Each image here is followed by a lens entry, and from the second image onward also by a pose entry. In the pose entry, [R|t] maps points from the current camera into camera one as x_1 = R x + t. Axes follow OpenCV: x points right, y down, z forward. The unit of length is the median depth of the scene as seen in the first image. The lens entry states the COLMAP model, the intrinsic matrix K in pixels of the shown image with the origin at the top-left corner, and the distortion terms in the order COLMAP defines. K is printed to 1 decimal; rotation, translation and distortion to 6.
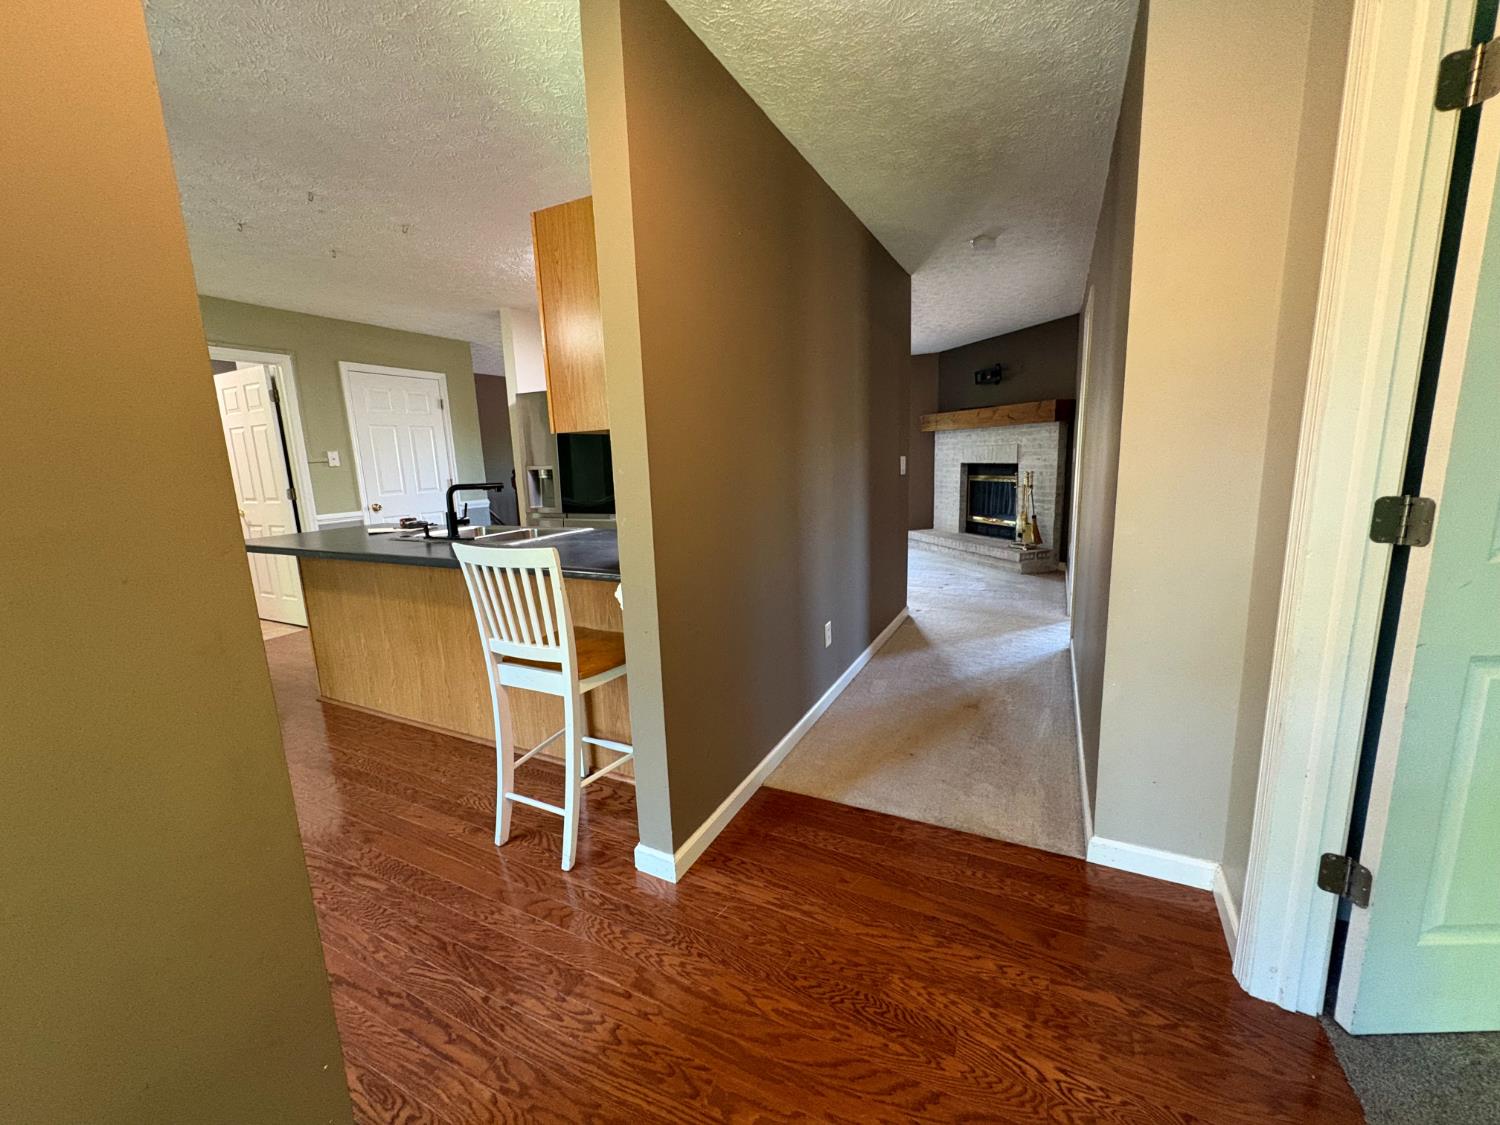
lens RADIAL K [[599.9, 0, 749.4], [0, 599.9, 557.6], [0, 0, 1]] dist [0.001536, 0.000476]
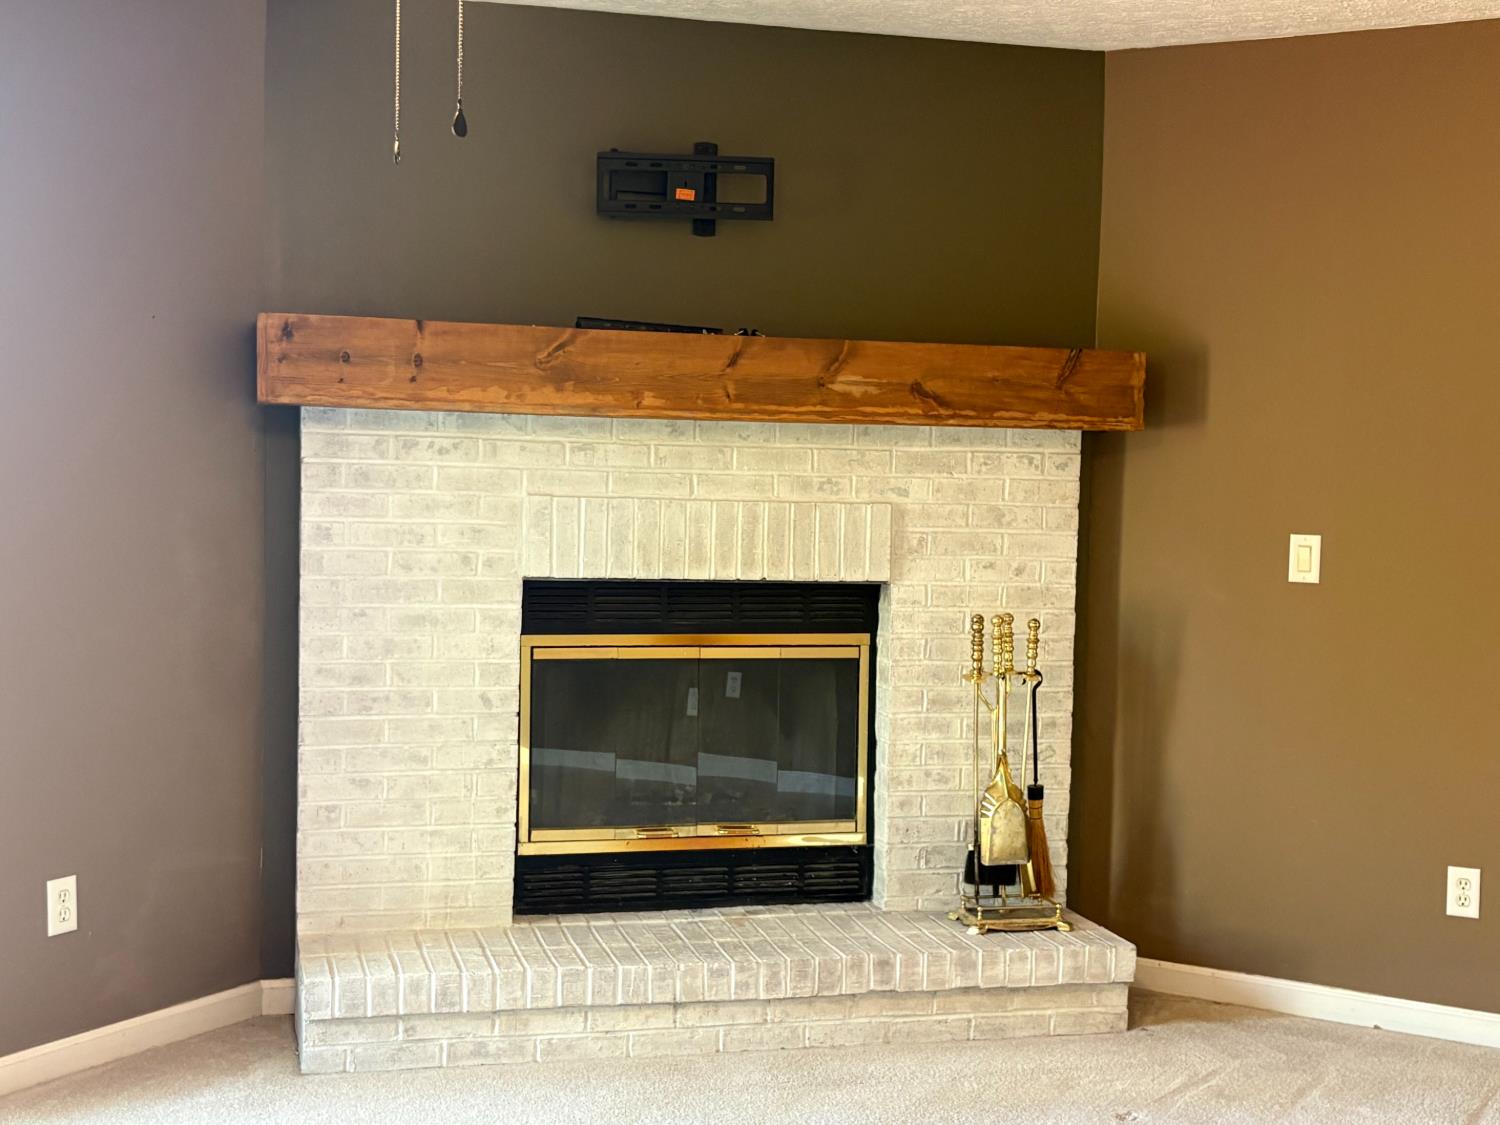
lens RADIAL K [[1954.8, 0, 750.0], [0, 1954.8, 562.5], [0, 0, 1]] dist [0.221565, -0.813616]
pose [[0.065087, -0.019694, 0.997685, -0.335931], [0.140388, 0.990042, 0.010384, -0.178386], [-0.987955, 0.139387, 0.067204, 0.987554]]
